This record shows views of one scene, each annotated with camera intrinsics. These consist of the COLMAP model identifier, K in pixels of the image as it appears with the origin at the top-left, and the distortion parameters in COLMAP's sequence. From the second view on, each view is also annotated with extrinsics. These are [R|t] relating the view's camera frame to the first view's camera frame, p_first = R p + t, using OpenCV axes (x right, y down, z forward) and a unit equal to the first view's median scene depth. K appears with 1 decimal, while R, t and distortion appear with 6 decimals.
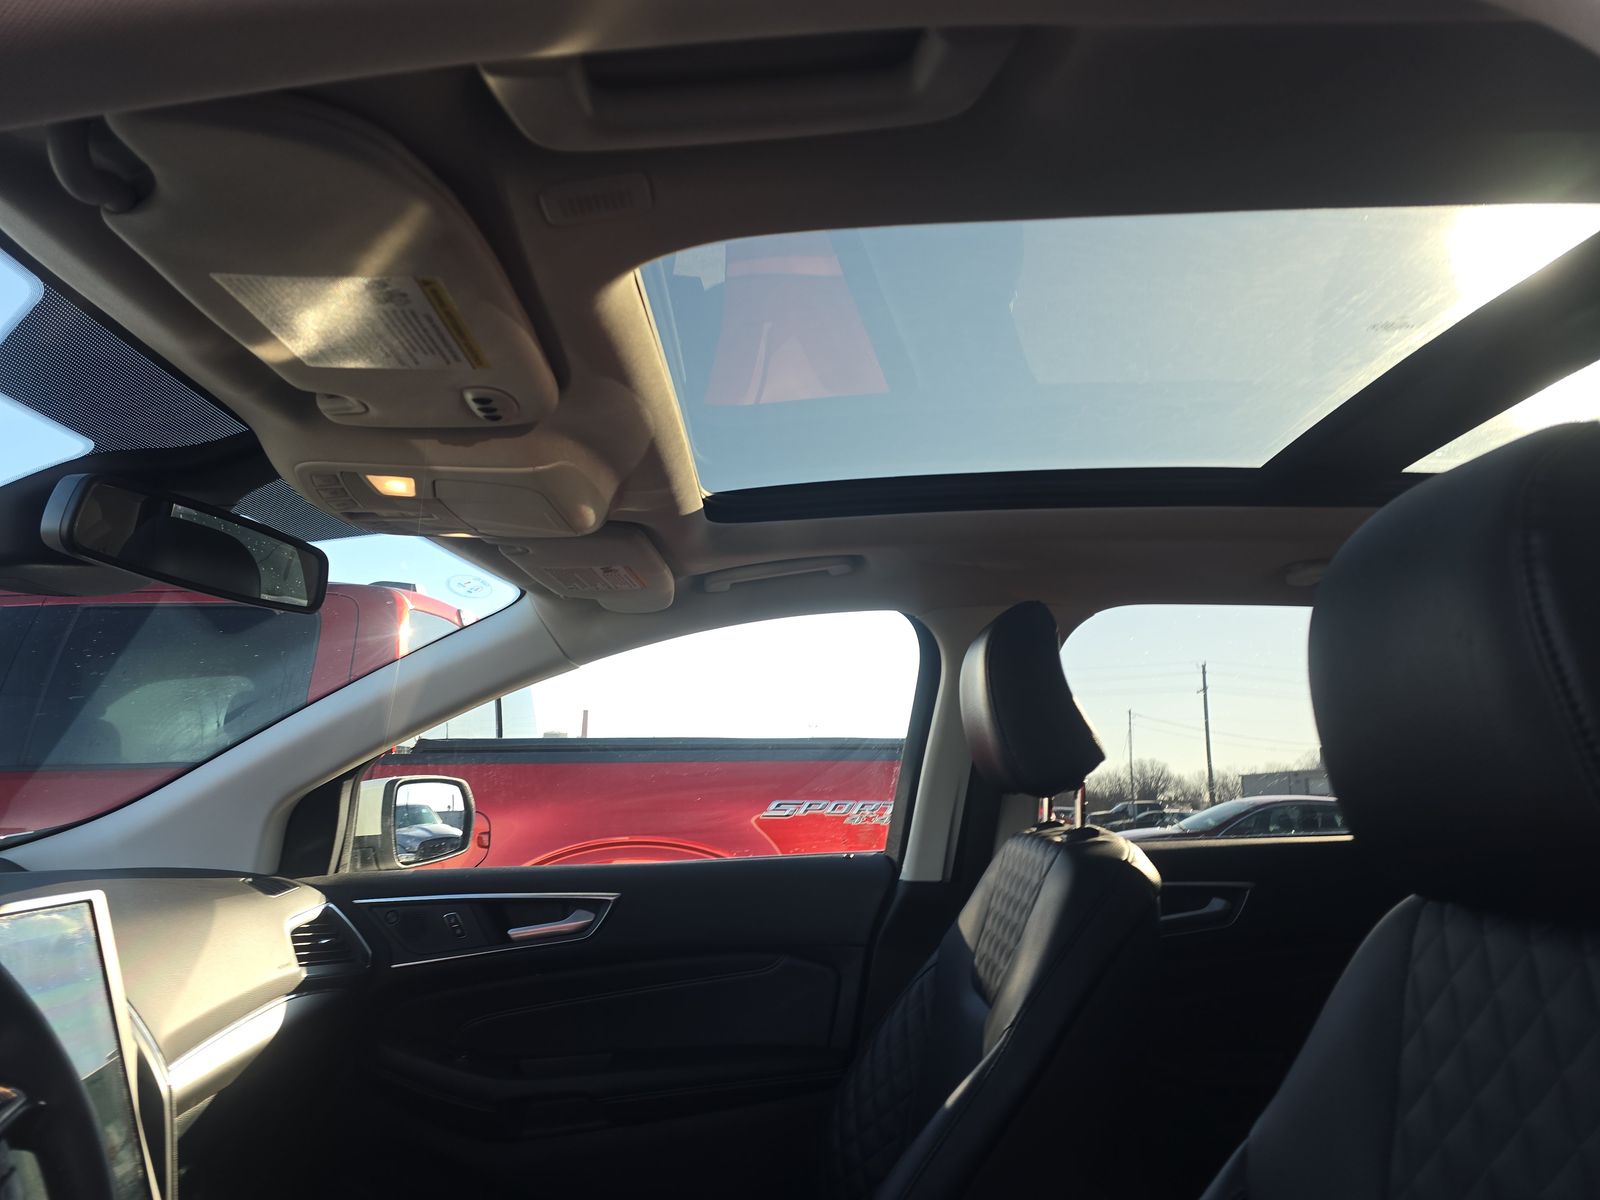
lens RADIAL K [[1051.7, 0, 800.0], [0, 1051.7, 600.0], [0, 0, 1]] dist [0.093730, -0.000999]
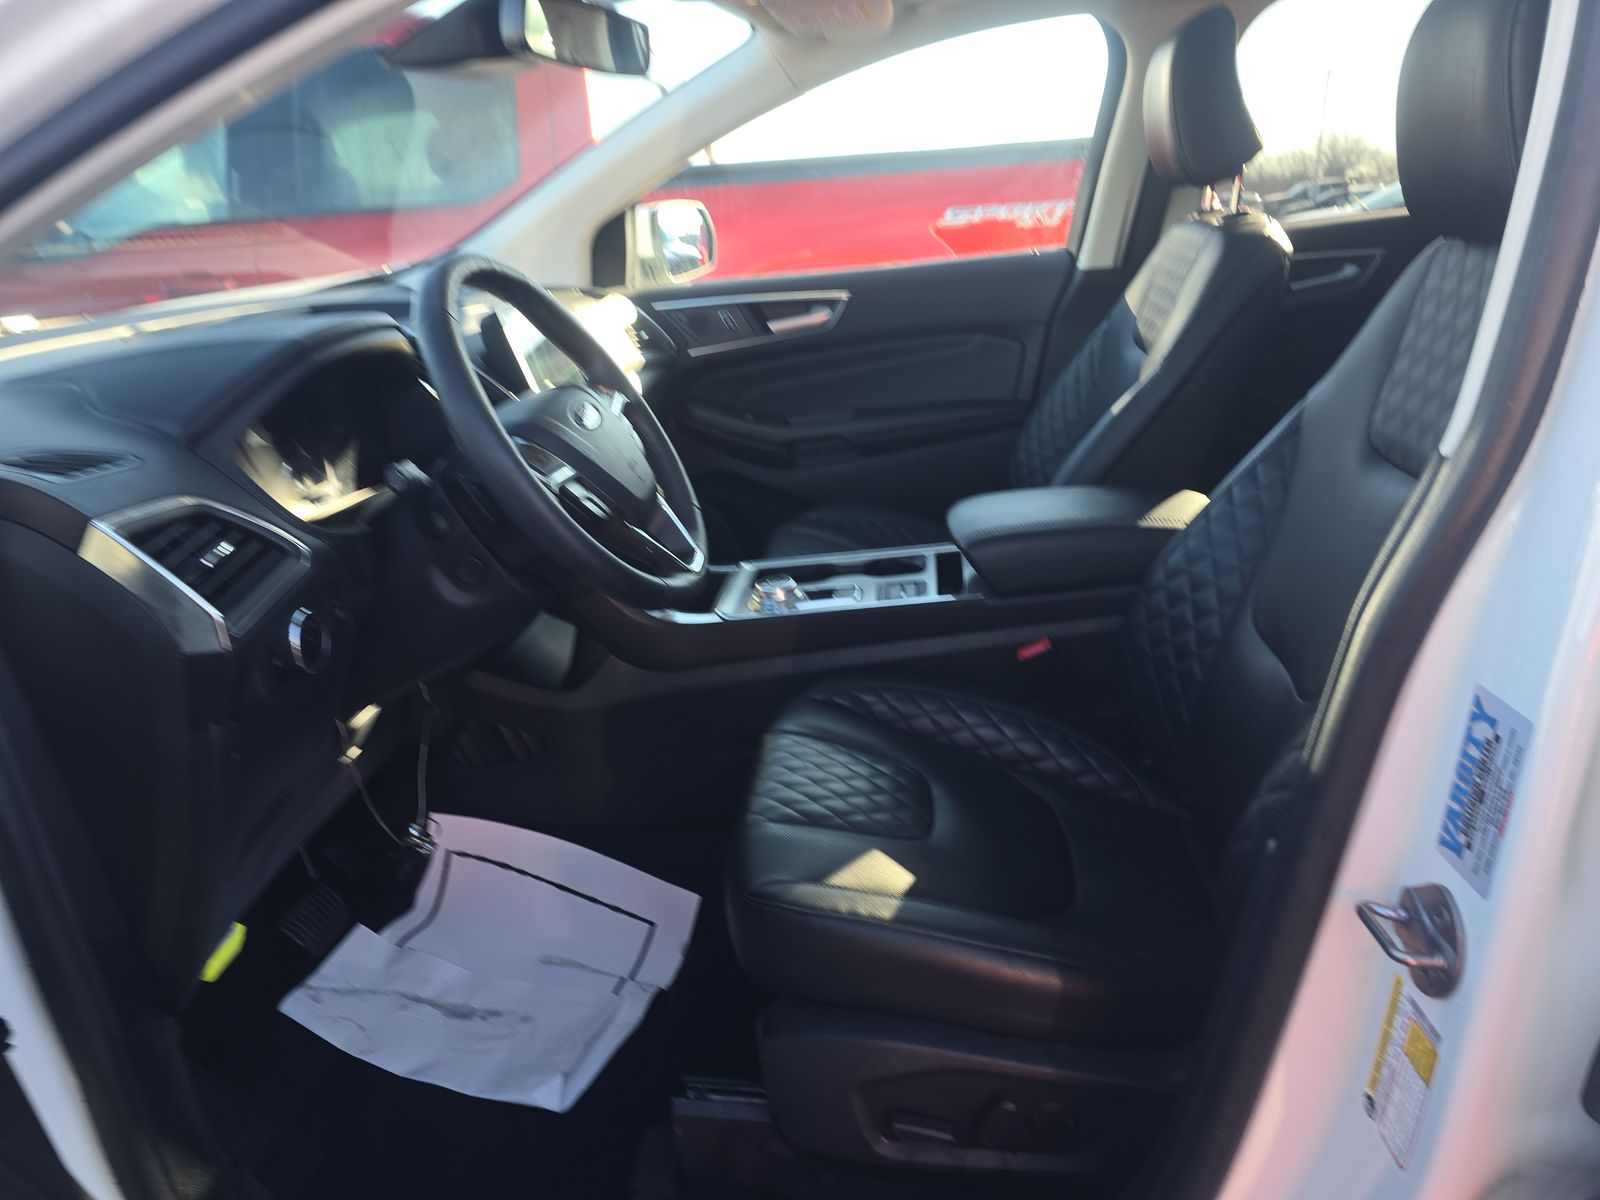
lens RADIAL K [[1065.6, 0, 798.8], [0, 1065.6, 648.4], [0, 0, 1]] dist [0.008615, 0.002391]
pose [[0.990234, -0.011529, -0.138936, -0.059151], [0.085220, 0.838764, 0.537785, -0.058334], [0.110334, -0.544374, 0.831555, -0.300595]]
